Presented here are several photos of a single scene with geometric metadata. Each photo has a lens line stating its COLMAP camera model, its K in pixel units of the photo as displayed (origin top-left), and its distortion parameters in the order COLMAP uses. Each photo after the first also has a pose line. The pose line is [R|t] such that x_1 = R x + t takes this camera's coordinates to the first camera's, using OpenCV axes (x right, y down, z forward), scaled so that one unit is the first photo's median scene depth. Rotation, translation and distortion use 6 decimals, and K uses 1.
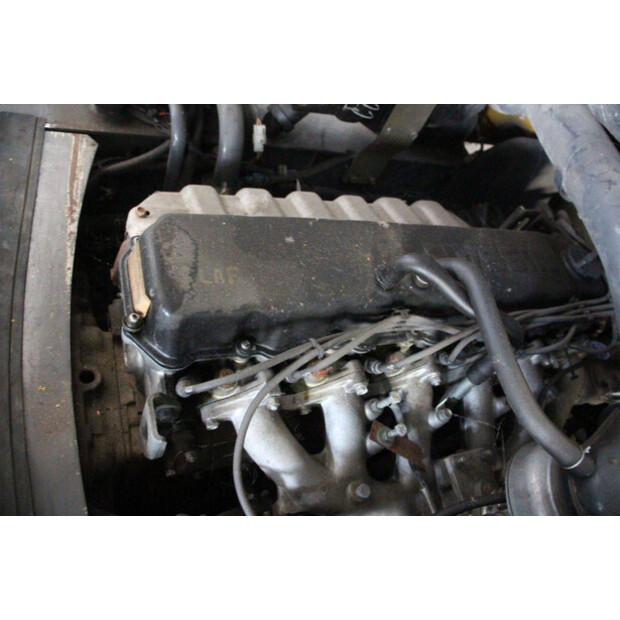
lens RADIAL K [[525.7, 0, 313.1], [0, 525.7, 302.4], [0, 0, 1]] dist [-0.187123, 0.191222]
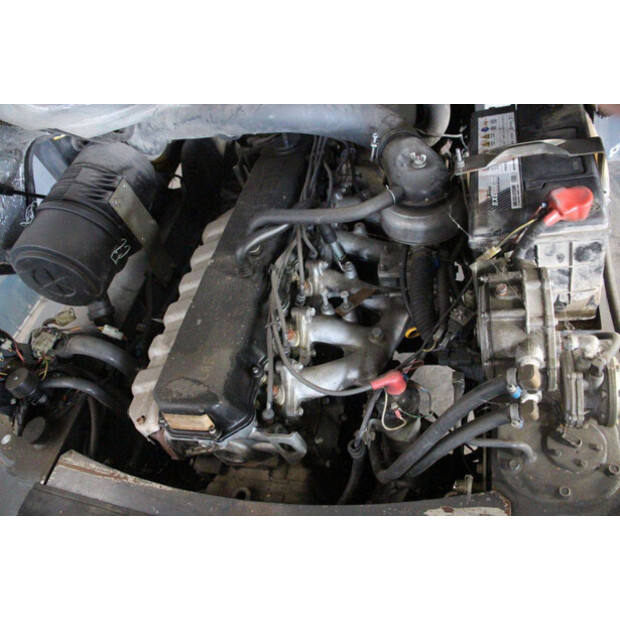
lens RADIAL K [[525.7, 0, 313.1], [0, 525.7, 302.4], [0, 0, 1]] dist [-0.187123, 0.191222]
pose [[0.321419, -0.930507, 0.175631, -0.131686], [0.940545, 0.335224, 0.054767, 0.074722], [-0.109837, 0.147586, 0.982931, -0.429643]]
